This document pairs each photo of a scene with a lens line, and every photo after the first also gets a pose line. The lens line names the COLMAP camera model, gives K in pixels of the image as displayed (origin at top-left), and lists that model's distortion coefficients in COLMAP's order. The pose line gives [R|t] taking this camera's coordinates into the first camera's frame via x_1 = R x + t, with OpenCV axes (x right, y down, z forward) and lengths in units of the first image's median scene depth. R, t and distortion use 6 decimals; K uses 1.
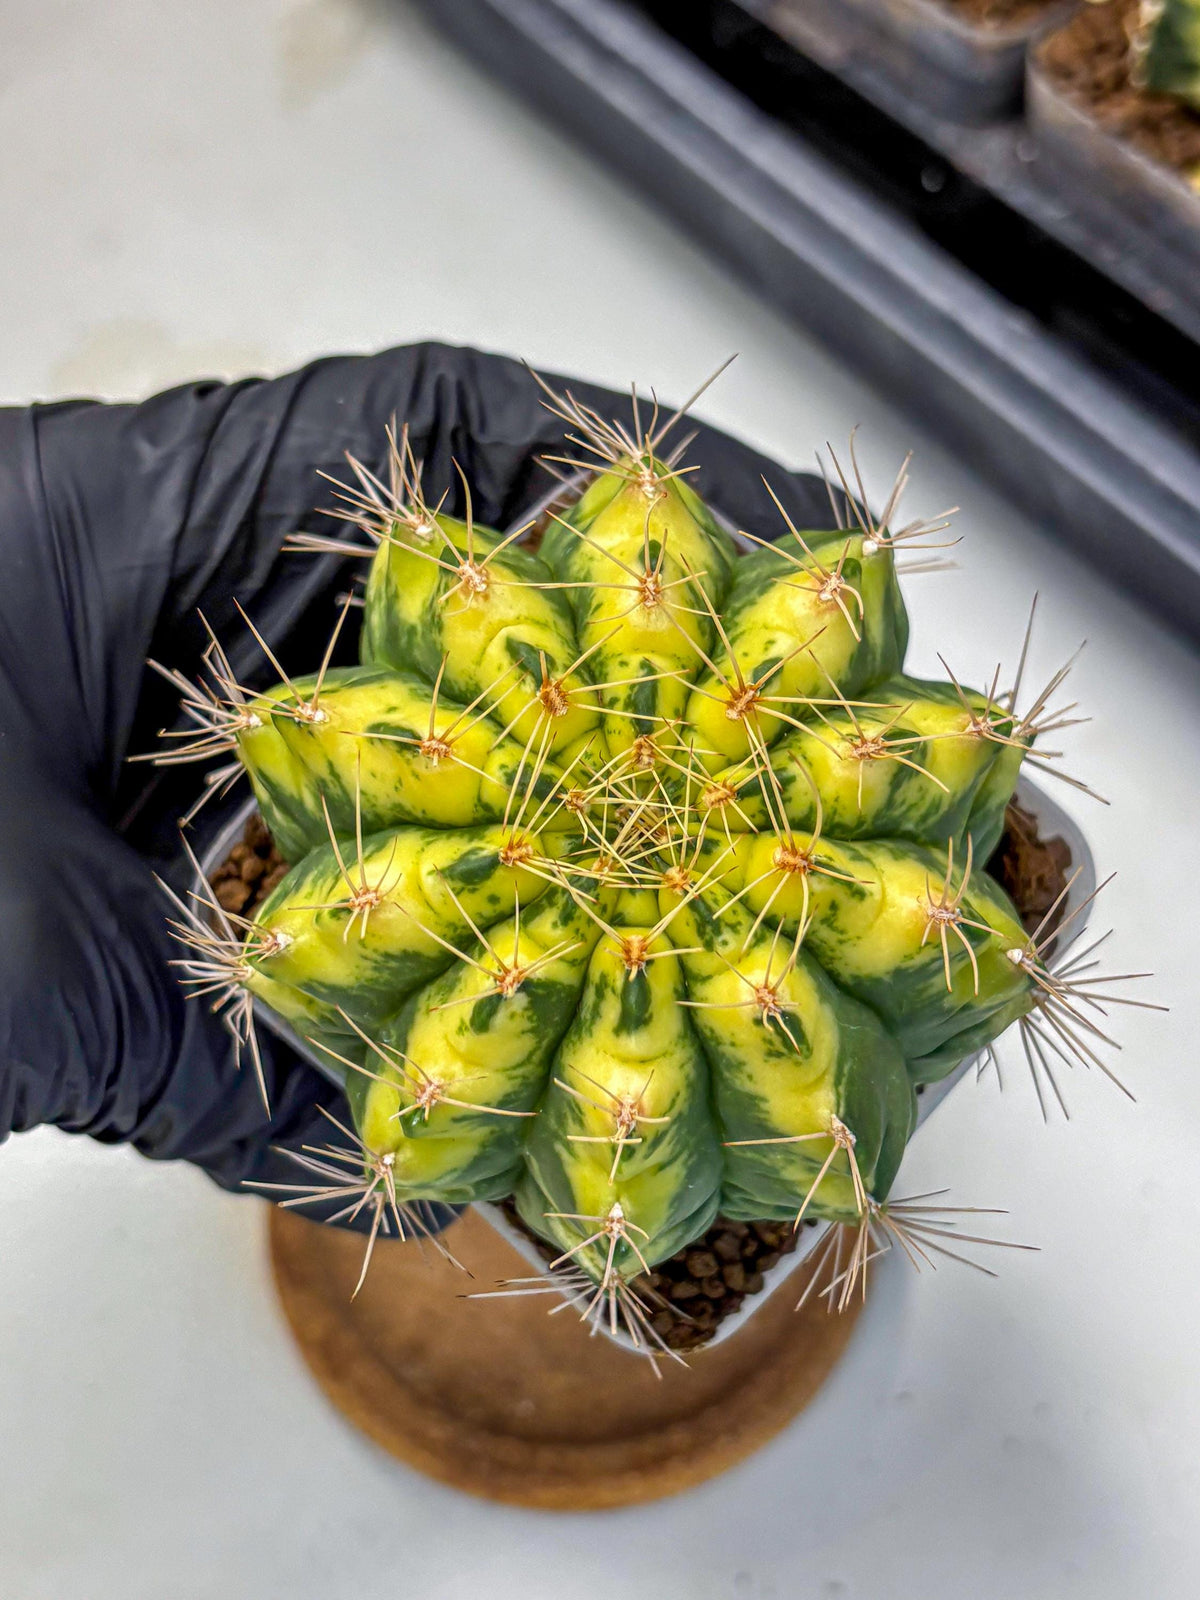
lens RADIAL K [[2262.8, 0, 606.1], [0, 2262.8, 828.5], [0, 0, 1]] dist [0.262880, -0.019476]
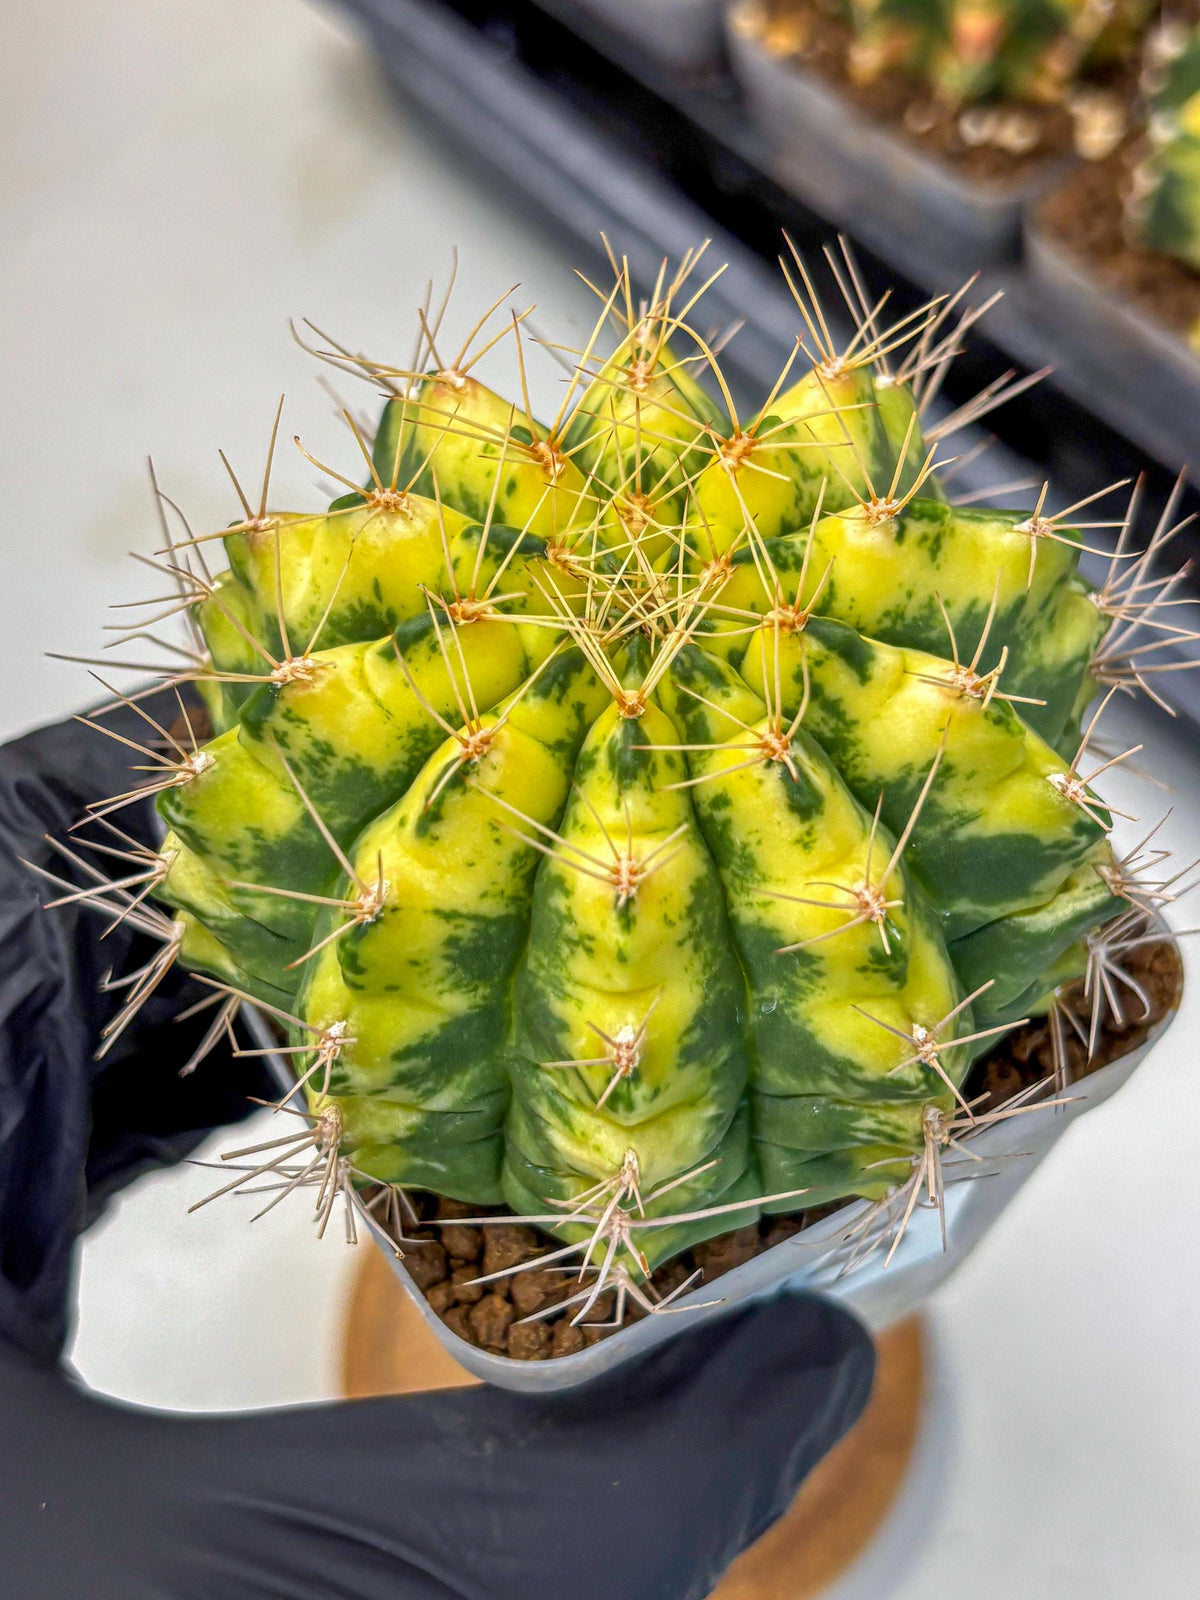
lens RADIAL K [[2264.4, 0, 600.0], [0, 2264.4, 800.0], [0, 0, 1]] dist [0.306123, -1.479661]
pose [[0.319431, -0.809789, 0.492144, -0.475947], [0.939021, 0.340265, -0.049598, 0.052941], [-0.127296, 0.477977, 0.869100, 0.284969]]
